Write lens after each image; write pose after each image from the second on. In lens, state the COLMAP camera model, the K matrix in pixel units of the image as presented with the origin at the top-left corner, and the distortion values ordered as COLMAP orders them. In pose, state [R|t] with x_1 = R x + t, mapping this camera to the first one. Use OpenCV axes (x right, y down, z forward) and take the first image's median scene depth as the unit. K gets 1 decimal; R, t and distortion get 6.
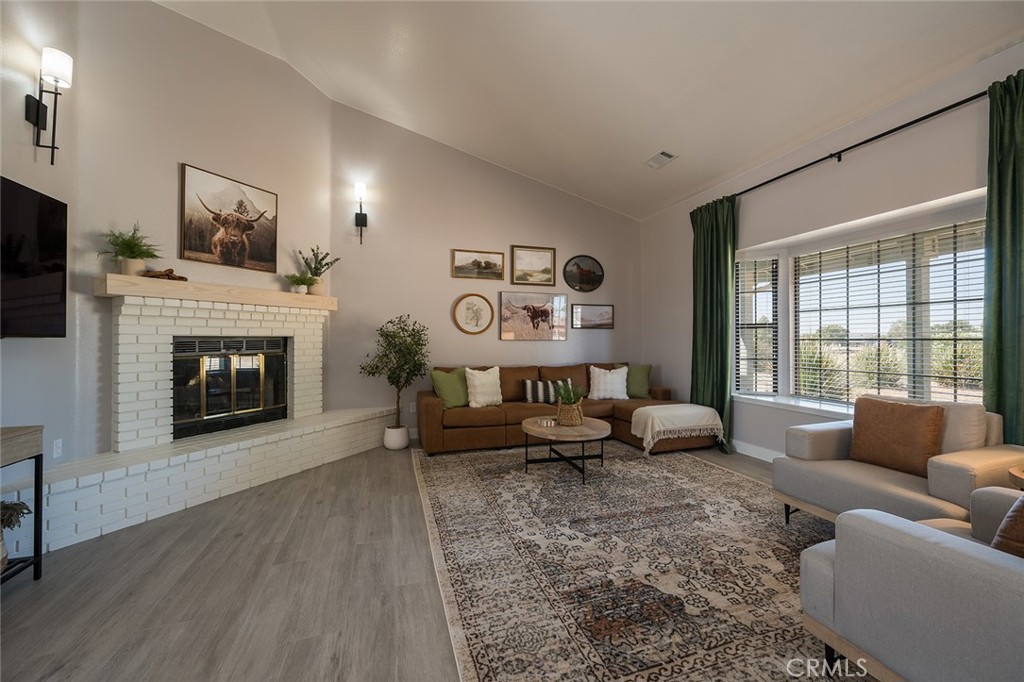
lens RADIAL K [[398.9, 0, 517.2], [0, 398.9, 337.9], [0, 0, 1]] dist [-0.007100, 0.000556]
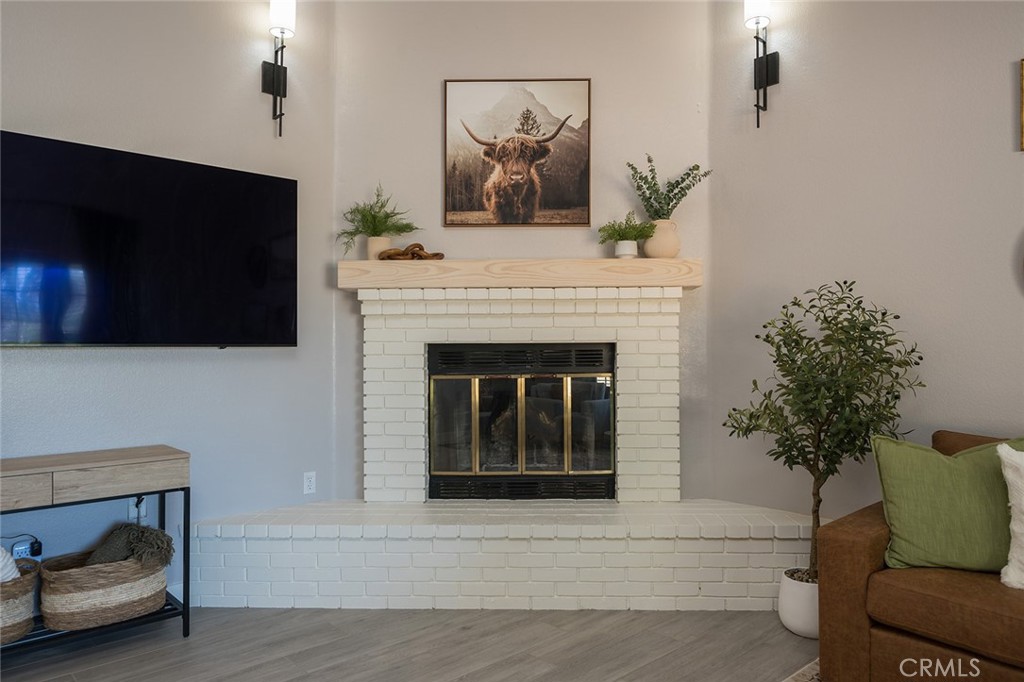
lens RADIAL K [[709.5, 0, 513.0], [0, 709.5, 341.3], [0, 0, 1]] dist [0.003582, -0.001288]
pose [[0.419987, -0.007542, -0.907499, 0.244575], [0.004895, 0.999970, -0.006045, -0.000378], [0.907517, -0.001904, 0.420011, 0.552178]]
